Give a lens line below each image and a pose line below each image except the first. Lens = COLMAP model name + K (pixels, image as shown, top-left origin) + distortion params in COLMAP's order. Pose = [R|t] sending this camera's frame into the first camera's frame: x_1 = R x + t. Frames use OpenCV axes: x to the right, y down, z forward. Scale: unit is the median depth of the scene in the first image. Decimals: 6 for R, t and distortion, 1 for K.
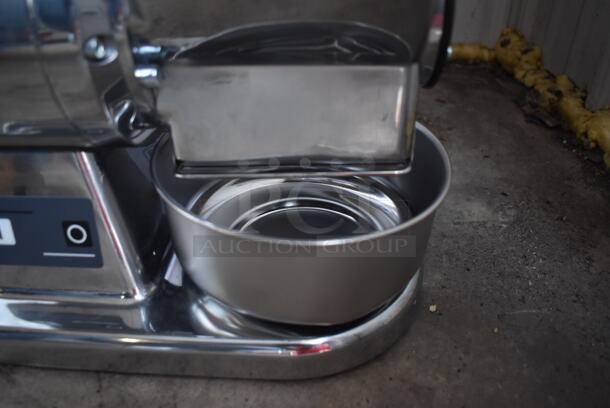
lens RADIAL K [[468.1, 0, 304.2], [0, 468.1, 203.6], [0, 0, 1]] dist [-0.106914, 0.024062]
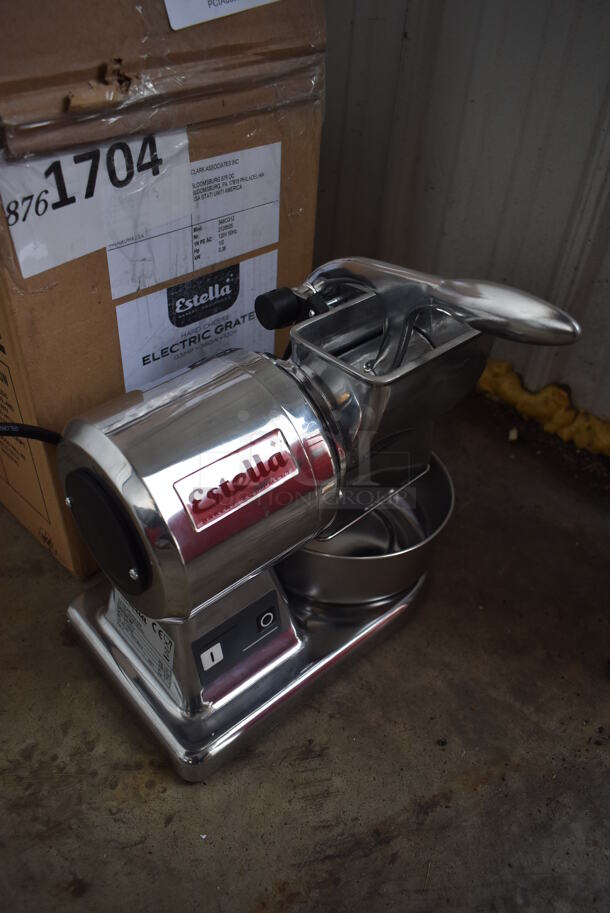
lens RADIAL K [[700.6, 0, 301.6], [0, 700.6, 460.5], [0, 0, 1]] dist [-0.106914, 0.024062]
pose [[0.717975, -0.428744, 0.548352, -1.128815], [0.350692, 0.903303, 0.247100, -0.674937], [-0.601271, 0.014891, 0.798906, -0.529467]]
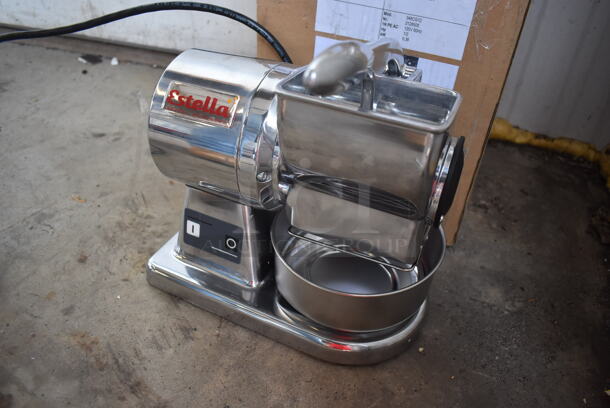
lens RADIAL K [[468.1, 0, 305.7], [0, 468.1, 200.6], [0, 0, 1]] dist [-0.106914, 0.024062]
pose [[0.920470, 0.277911, -0.274775, 0.216662], [-0.268650, 0.960574, 0.071585, -0.274555], [0.283836, 0.007926, 0.958840, -0.629547]]
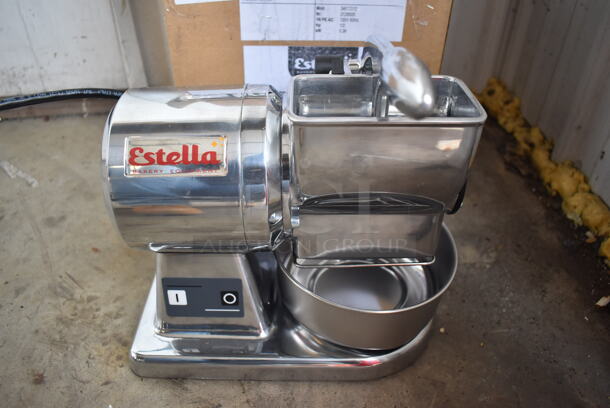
lens RADIAL K [[468.1, 0, 305.9], [0, 468.1, 201.4], [0, 0, 1]] dist [-0.106914, 0.024062]
pose [[0.999273, -0.012429, 0.036033, -0.246779], [0.010427, 0.998419, 0.055230, -0.316341], [-0.036662, -0.054814, 0.997823, -0.546865]]
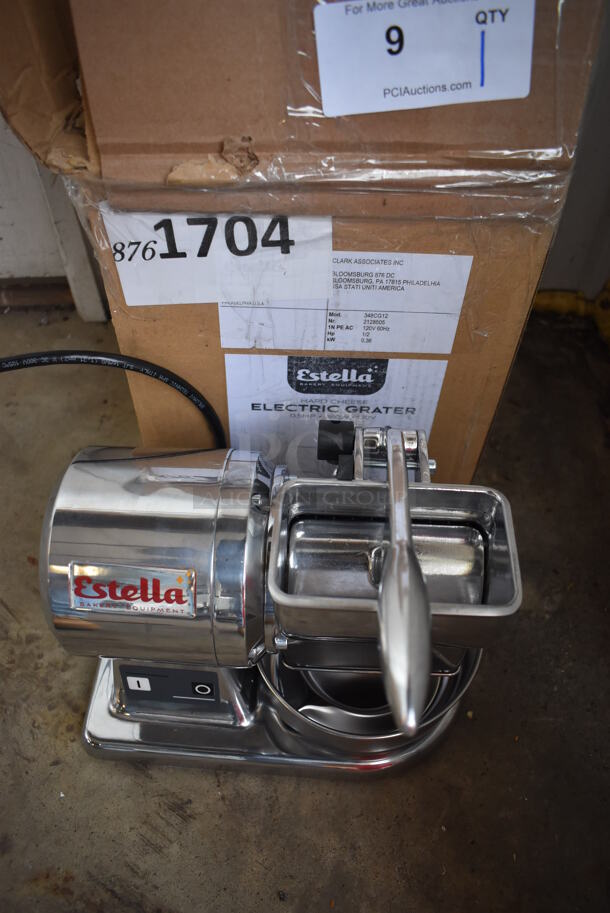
lens RADIAL K [[700.6, 0, 304.4], [0, 700.6, 459.5], [0, 0, 1]] dist [-0.106914, 0.024062]
pose [[0.999467, 0.031855, -0.007152, -0.185008], [-0.028549, 0.959018, 0.281904, -0.985052], [0.015839, -0.281549, 0.959416, -0.619423]]
